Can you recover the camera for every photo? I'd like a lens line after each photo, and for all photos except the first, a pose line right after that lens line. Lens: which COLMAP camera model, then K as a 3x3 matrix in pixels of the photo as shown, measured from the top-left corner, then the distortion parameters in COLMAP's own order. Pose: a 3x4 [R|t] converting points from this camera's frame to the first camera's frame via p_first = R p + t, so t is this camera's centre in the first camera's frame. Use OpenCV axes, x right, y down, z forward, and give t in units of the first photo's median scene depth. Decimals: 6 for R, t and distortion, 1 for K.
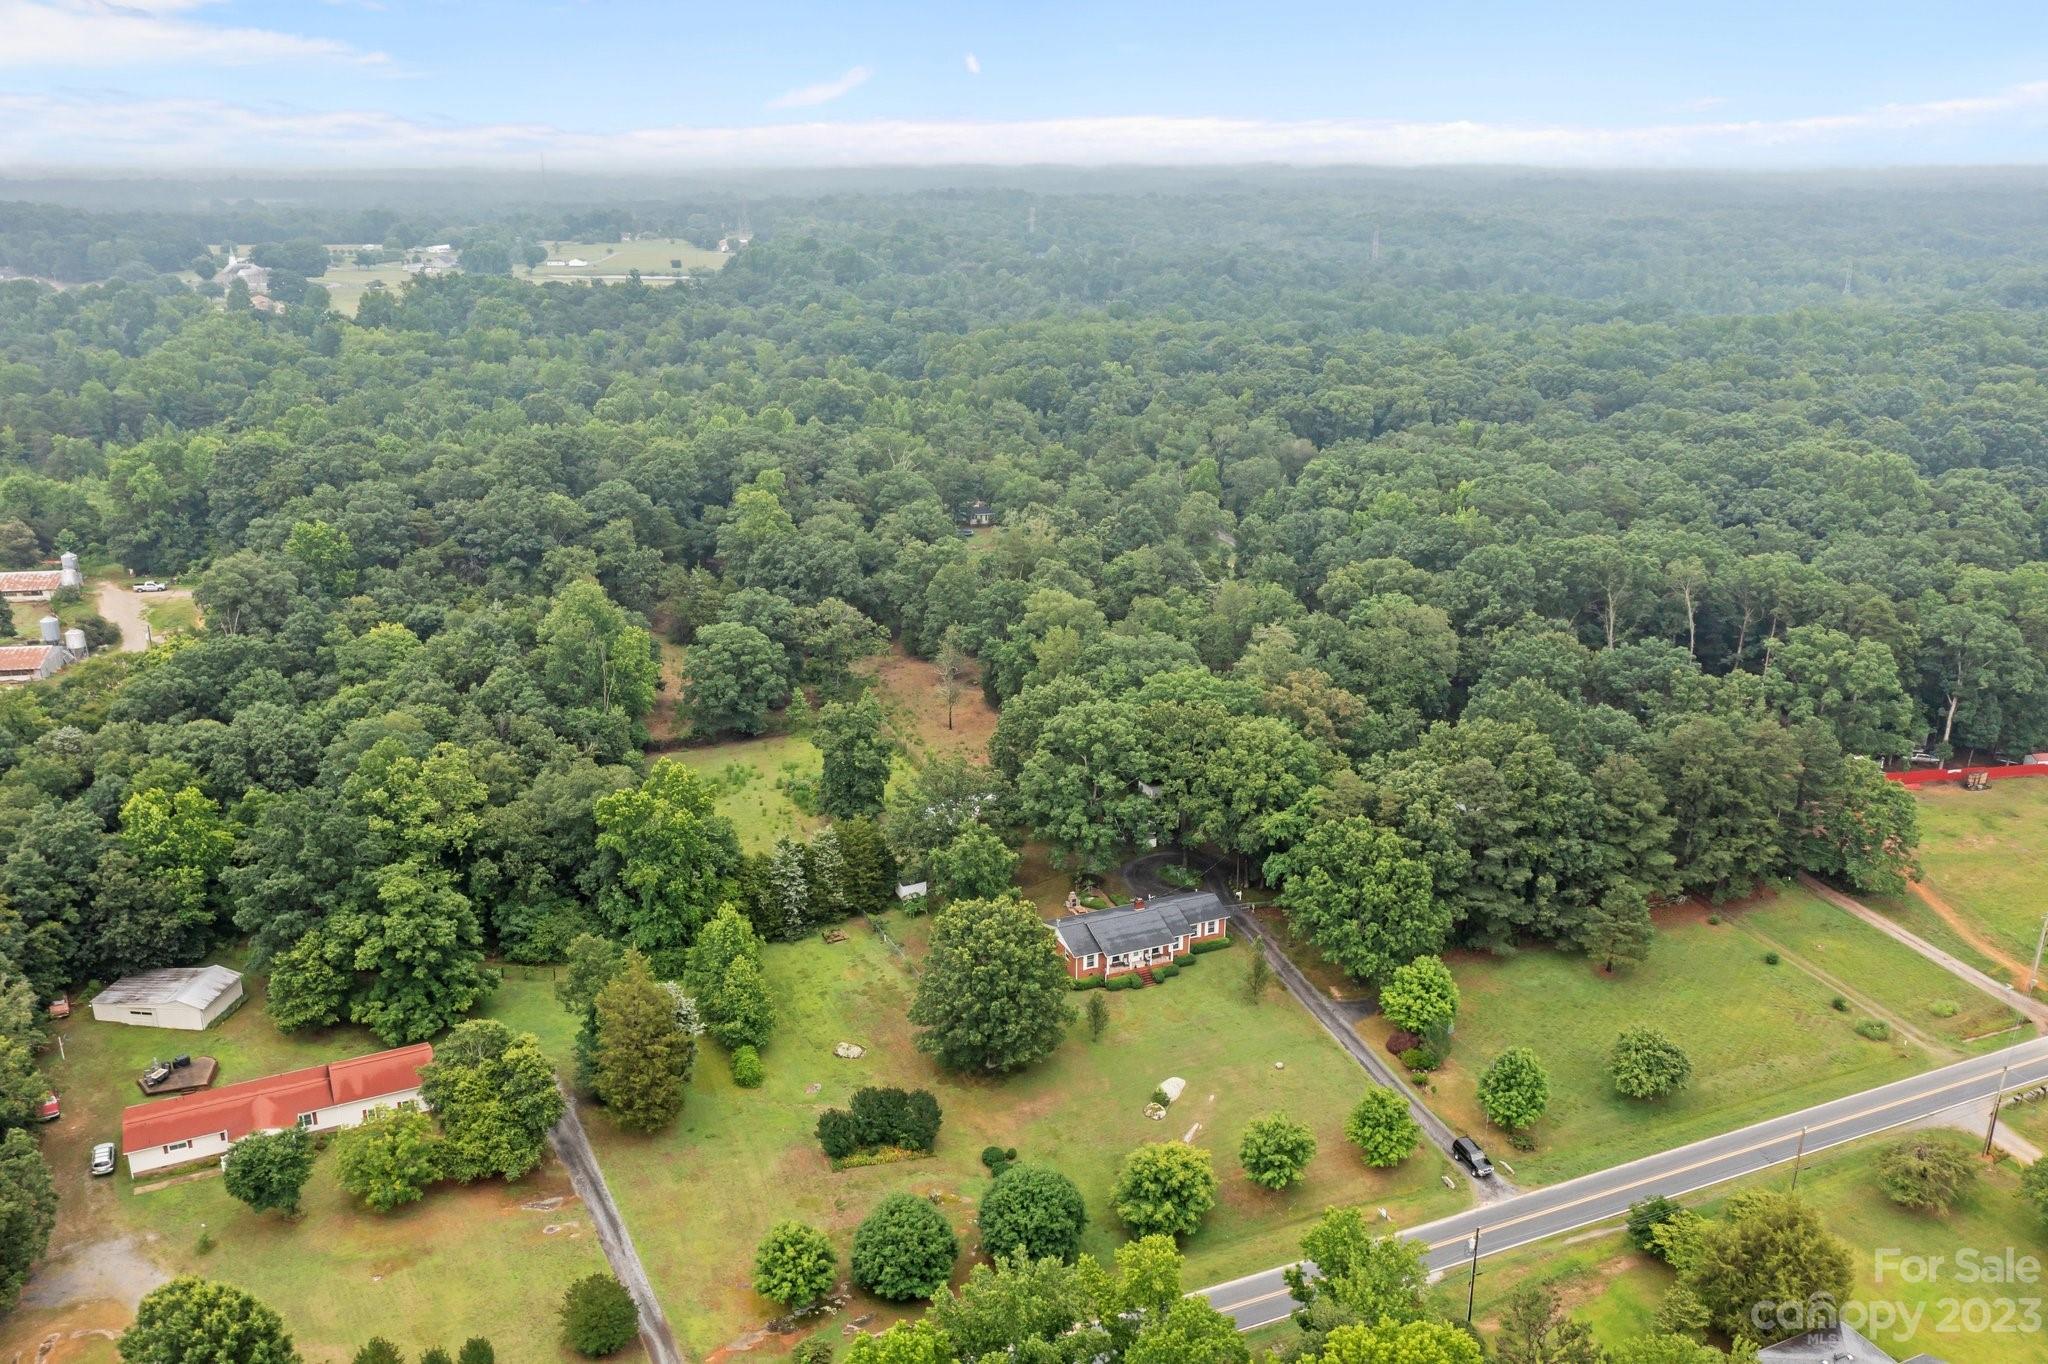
lens RADIAL K [[1625.3, 0, 1024.0], [0, 1625.3, 682.0], [0, 0, 1]] dist [-0.014748, 0.012613]
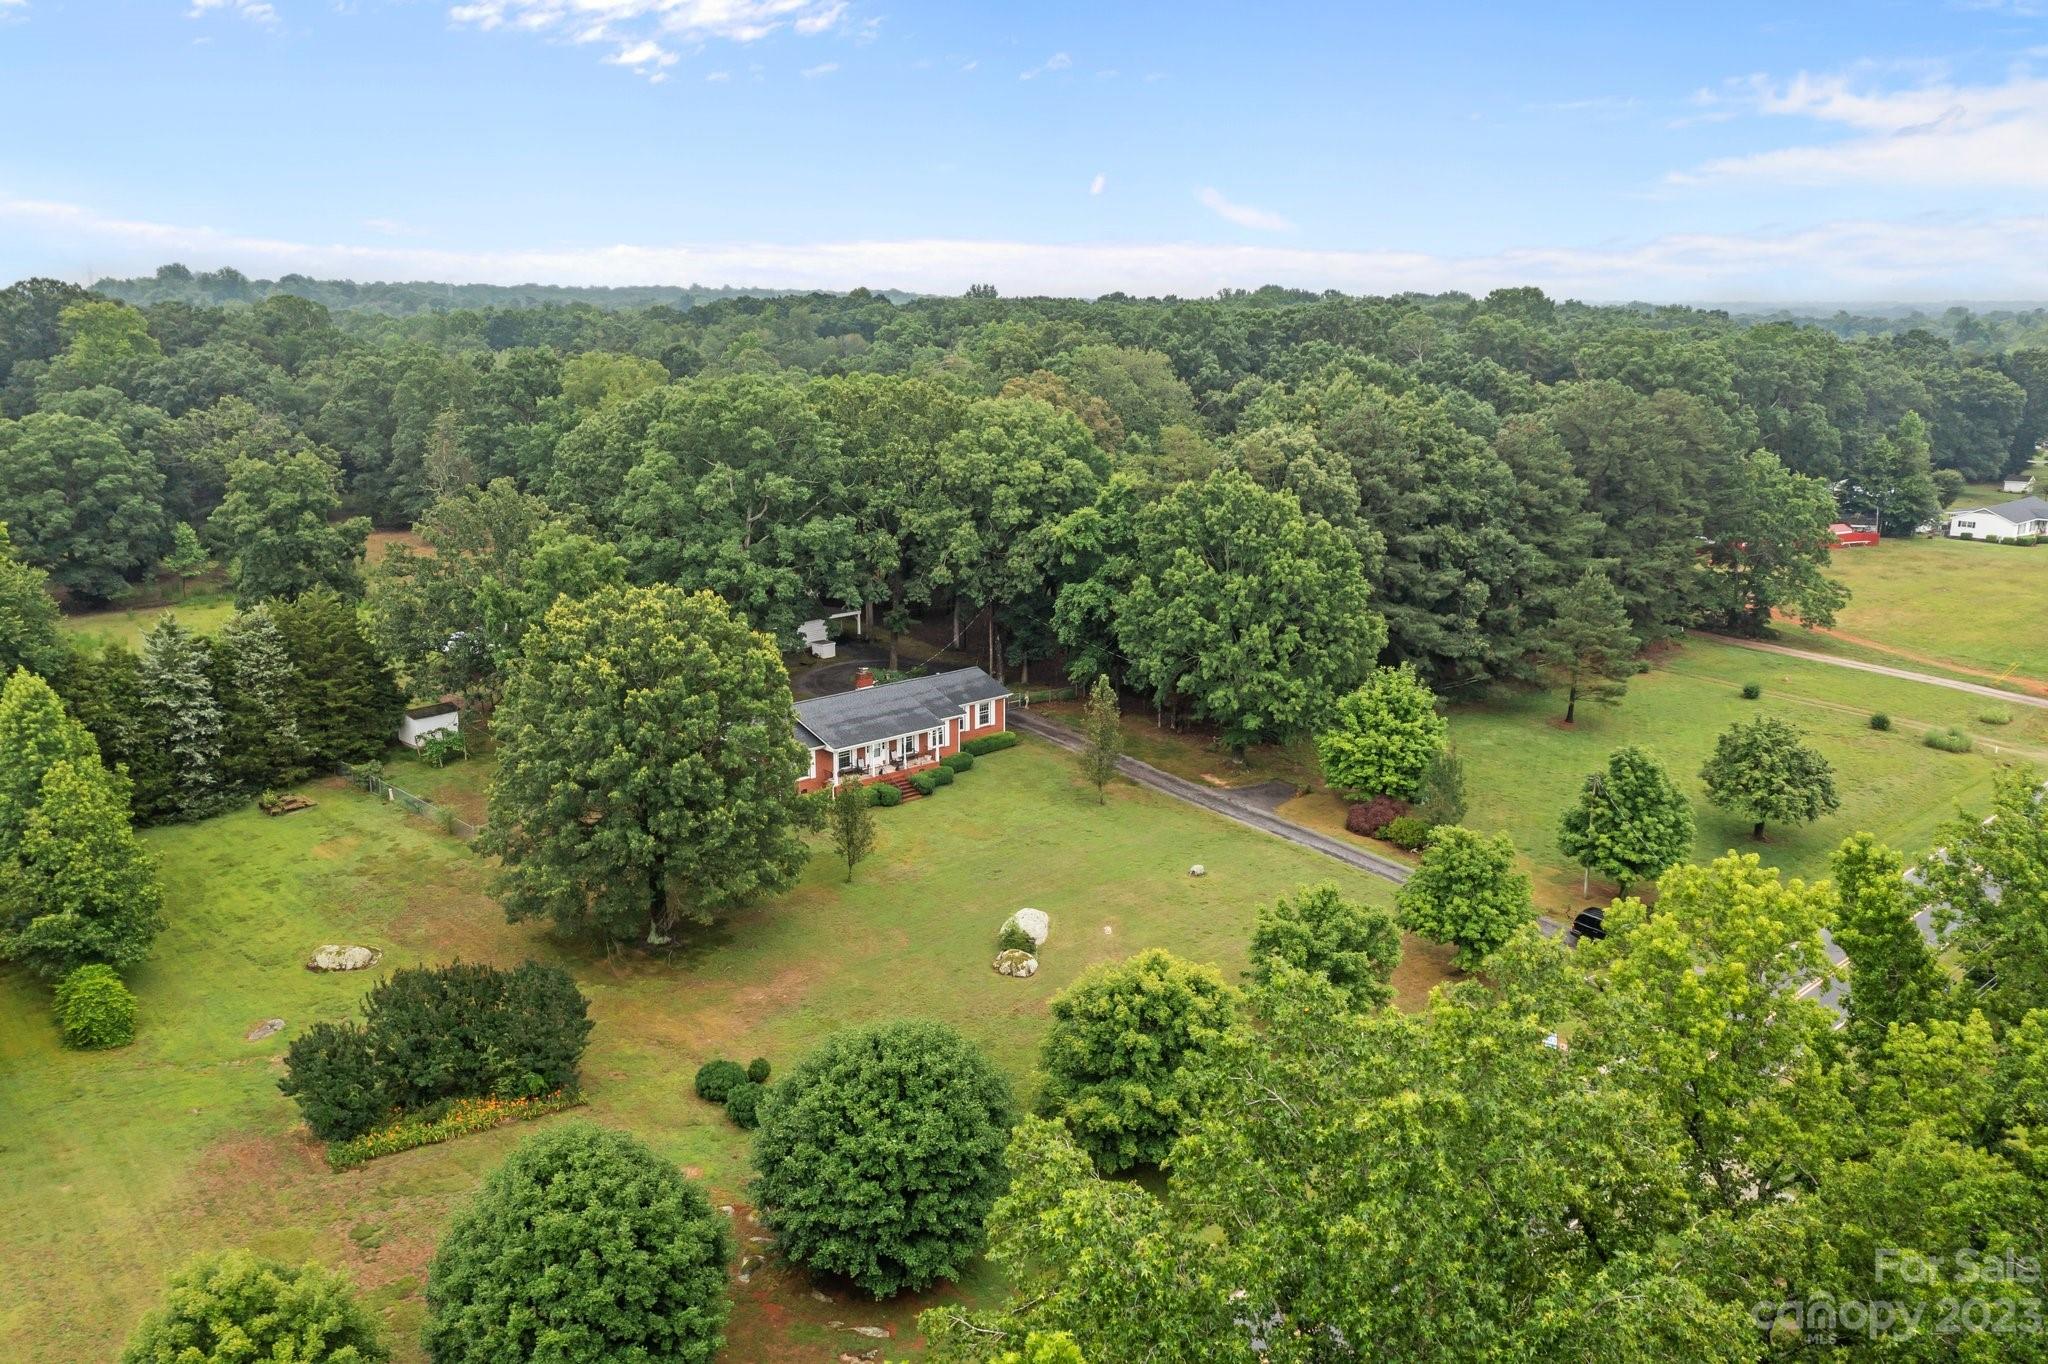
lens RADIAL K [[1625.3, 0, 1024.0], [0, 1625.3, 682.0], [0, 0, 1]] dist [-0.014748, 0.012613]
pose [[0.940583, -0.076598, 0.330810, -0.070331], [0.104145, 0.992347, -0.066337, 0.196556], [-0.323197, 0.096848, 0.941363, 0.482143]]
